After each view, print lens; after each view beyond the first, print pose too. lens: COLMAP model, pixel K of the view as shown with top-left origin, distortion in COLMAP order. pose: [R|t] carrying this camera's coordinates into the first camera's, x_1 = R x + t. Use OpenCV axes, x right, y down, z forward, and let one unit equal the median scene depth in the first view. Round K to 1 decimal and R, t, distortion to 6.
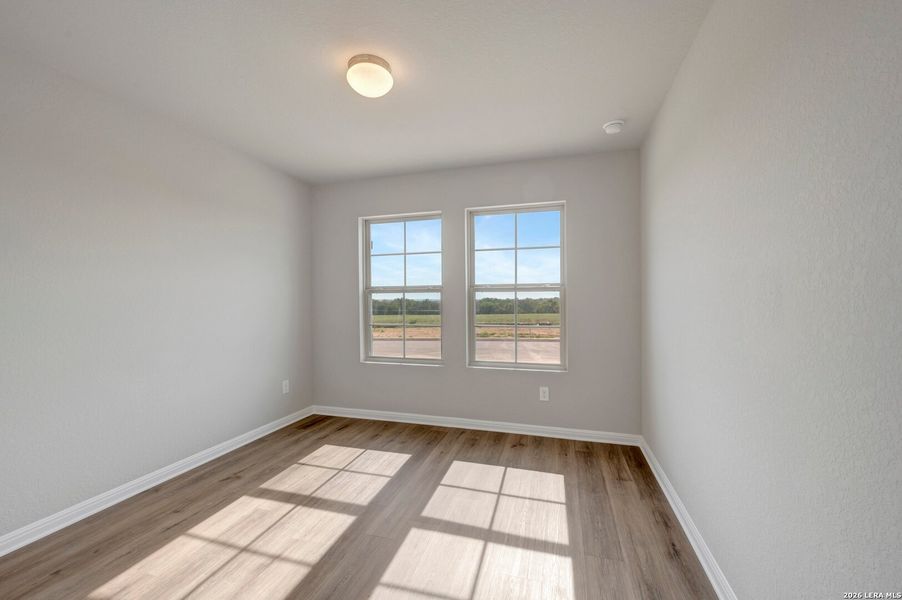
lens RADIAL K [[354.3, 0, 452.1], [0, 354.3, 300.4], [0, 0, 1]] dist [-0.000645, 0.000237]
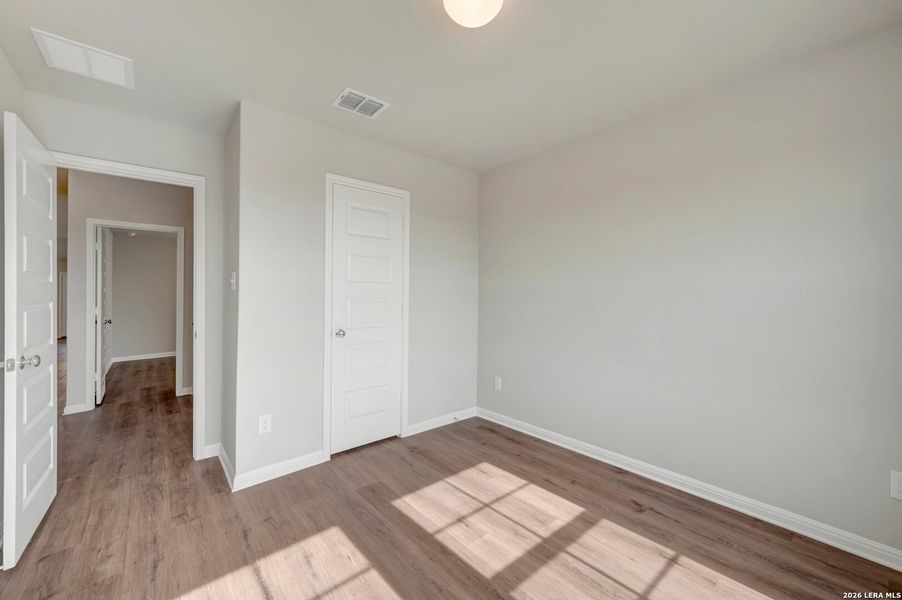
lens RADIAL K [[384.5, 0, 449.5], [0, 384.5, 288.2], [0, 0, 1]] dist [0.000360, 0.000172]
pose [[-0.521901, 0.000382, -0.853006, 0.431575], [-0.013722, 0.999867, 0.008844, -0.018982], [0.852896, 0.016320, -0.521826, 1.209174]]
